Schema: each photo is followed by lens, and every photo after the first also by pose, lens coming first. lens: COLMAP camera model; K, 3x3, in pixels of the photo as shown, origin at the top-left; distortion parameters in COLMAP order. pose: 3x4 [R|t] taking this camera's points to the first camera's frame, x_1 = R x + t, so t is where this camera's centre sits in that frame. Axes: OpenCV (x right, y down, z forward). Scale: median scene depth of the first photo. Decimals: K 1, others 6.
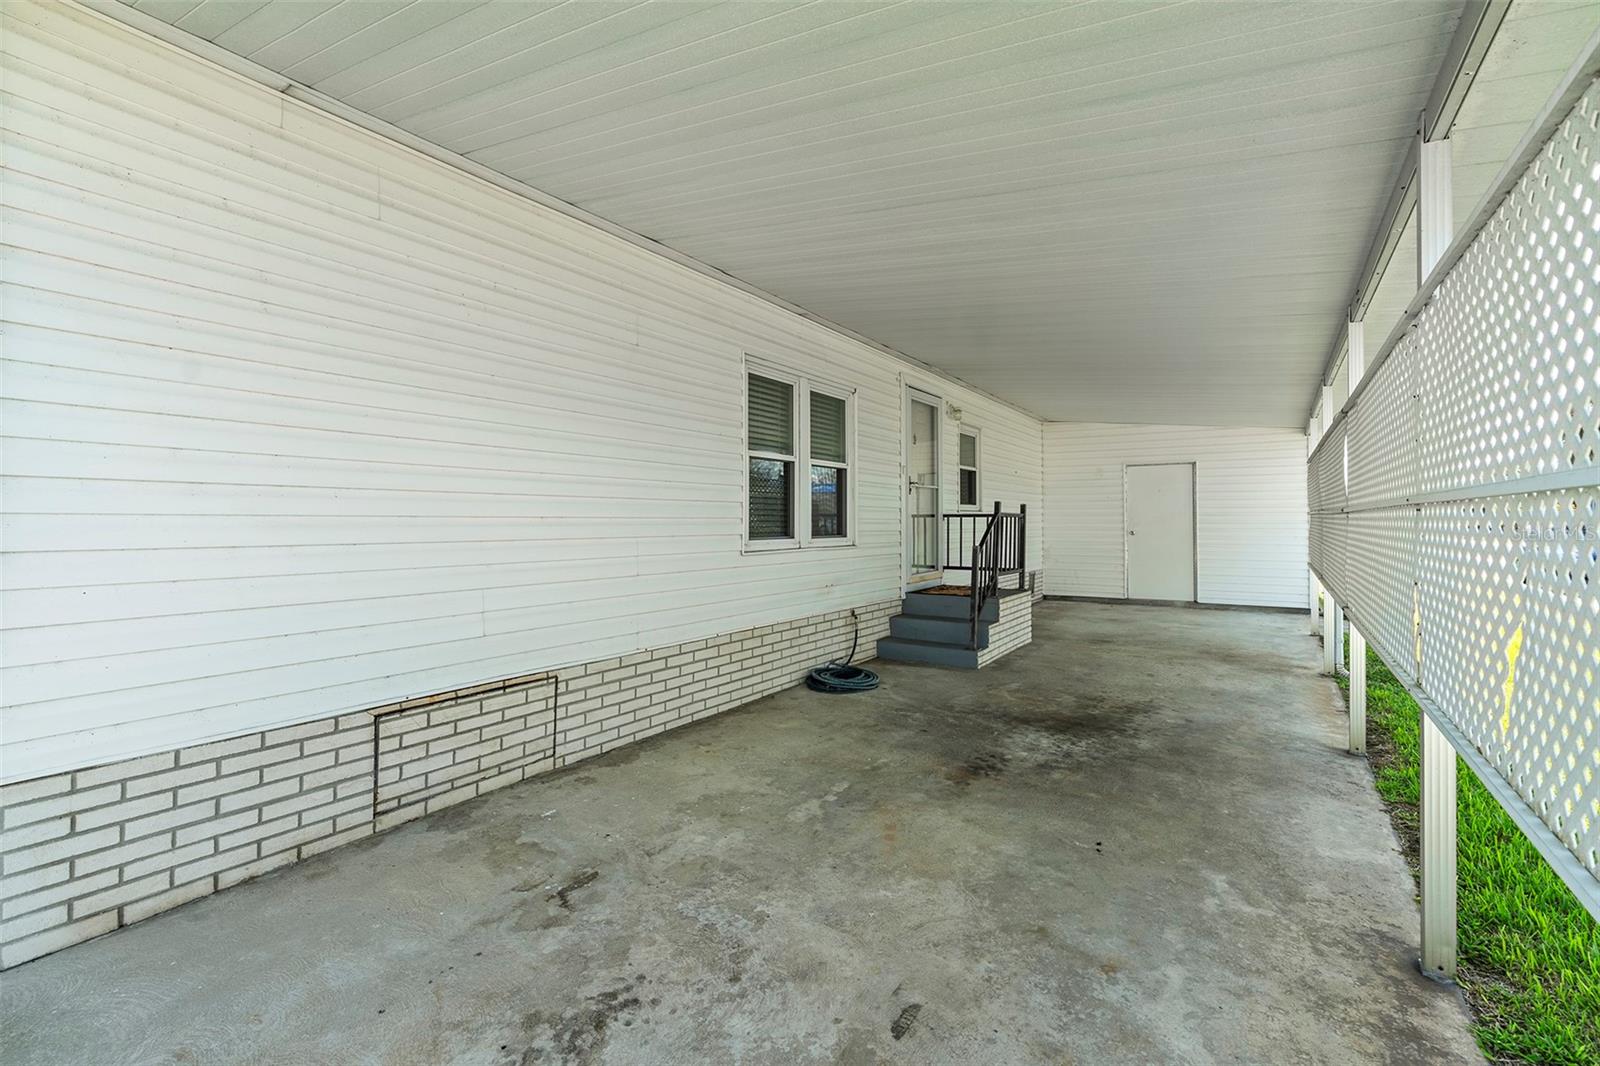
lens RADIAL K [[725.0, 0, 804.1], [0, 725.0, 525.5], [0, 0, 1]] dist [-0.009512, 0.003671]
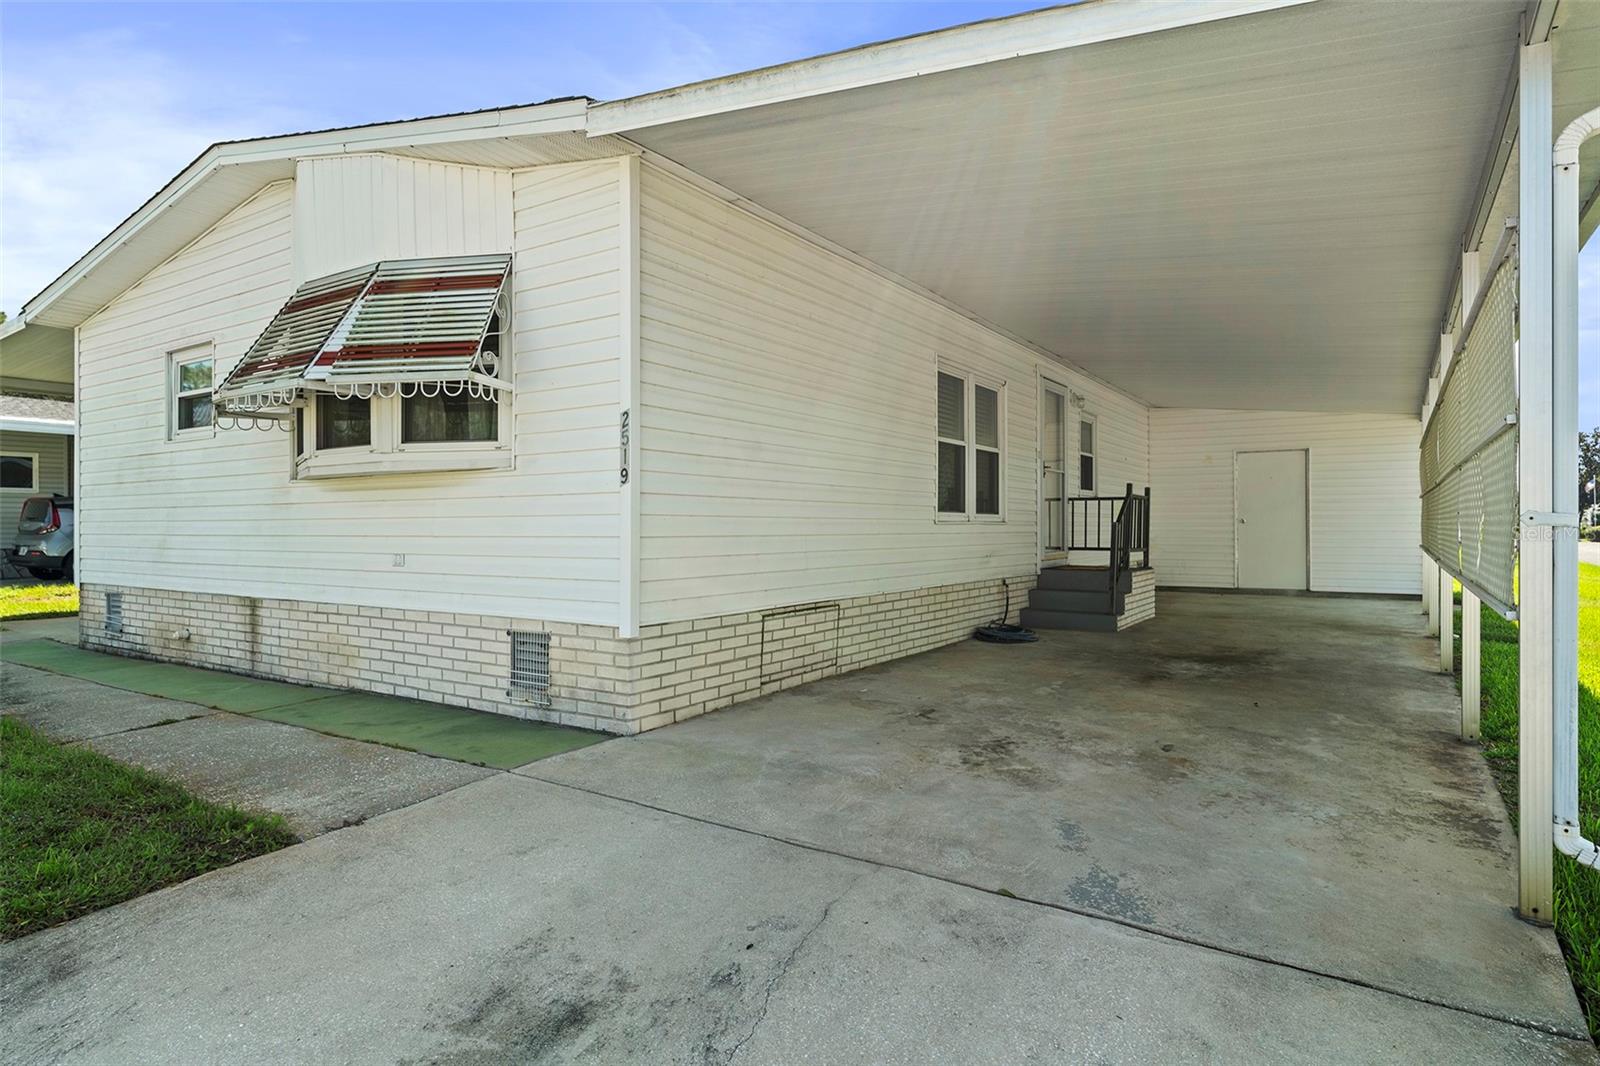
lens RADIAL K [[902.3, 0, 802.2], [0, 902.3, 536.8], [0, 0, 1]] dist [0.002782, 0.001214]
pose [[0.999983, 0.000216, -0.005813, -0.284963], [-0.000188, 0.999989, 0.004753, 0.053371], [0.005814, -0.004751, 0.999972, -0.474625]]
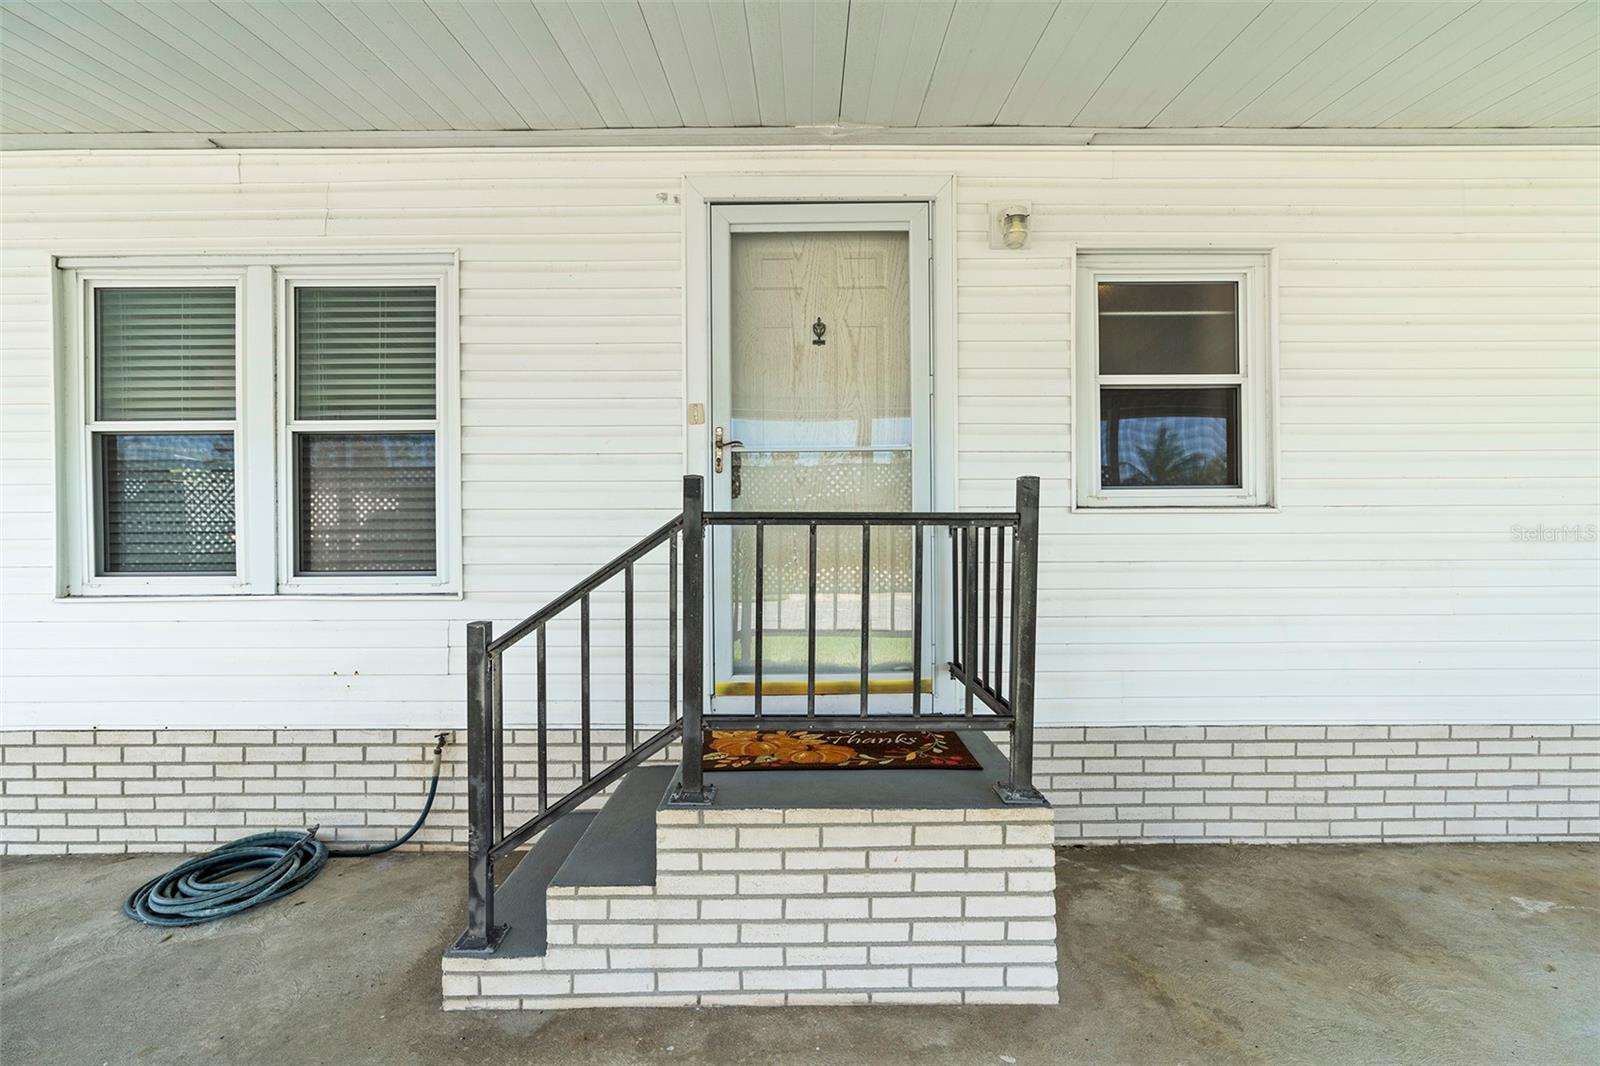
lens RADIAL K [[725.0, 0, 795.7], [0, 725.0, 529.5], [0, 0, 1]] dist [-0.009512, 0.003671]
pose [[0.539053, 0.002748, -0.842267, 0.705131], [0.005214, 0.999965, 0.006600, -0.018355], [0.842256, -0.007949, 0.539020, 1.145992]]
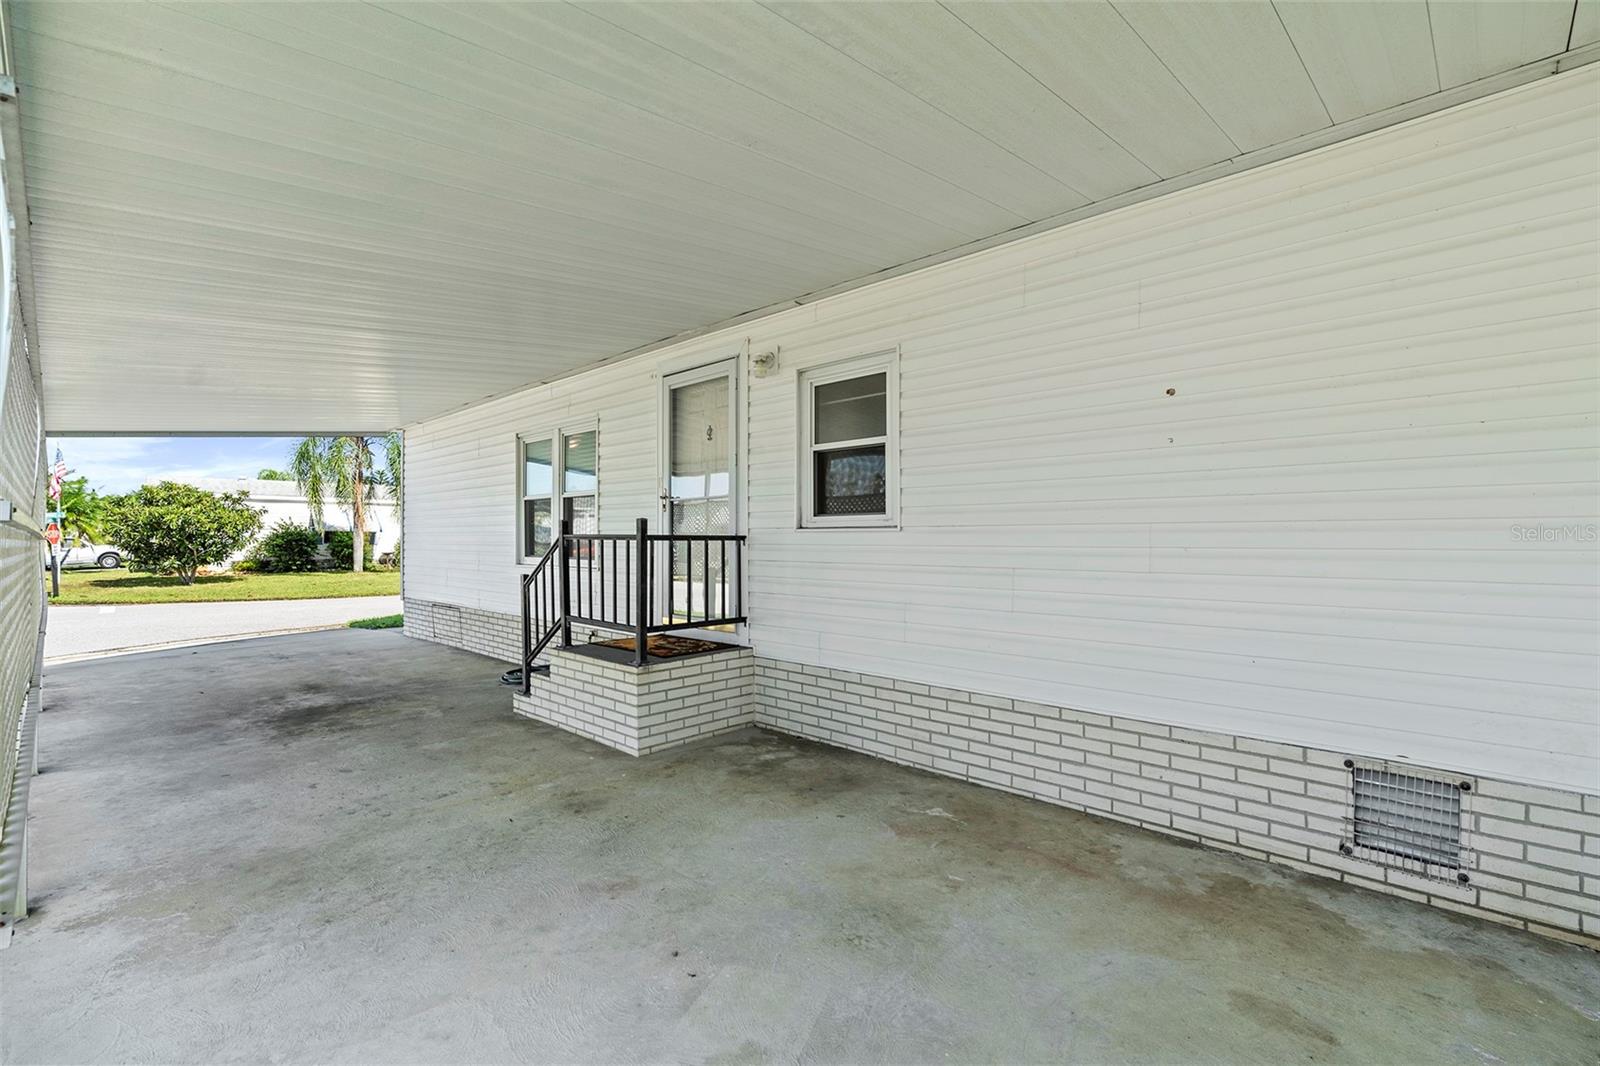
lens RADIAL K [[725.0, 0, 800.5], [0, 725.0, 534.3], [0, 0, 1]] dist [-0.009512, 0.003671]
pose [[-0.196591, 0.000600, -0.980485, 1.270464], [0.005576, 0.999984, -0.000506, -0.022767], [0.980470, -0.005567, -0.196591, 1.845448]]
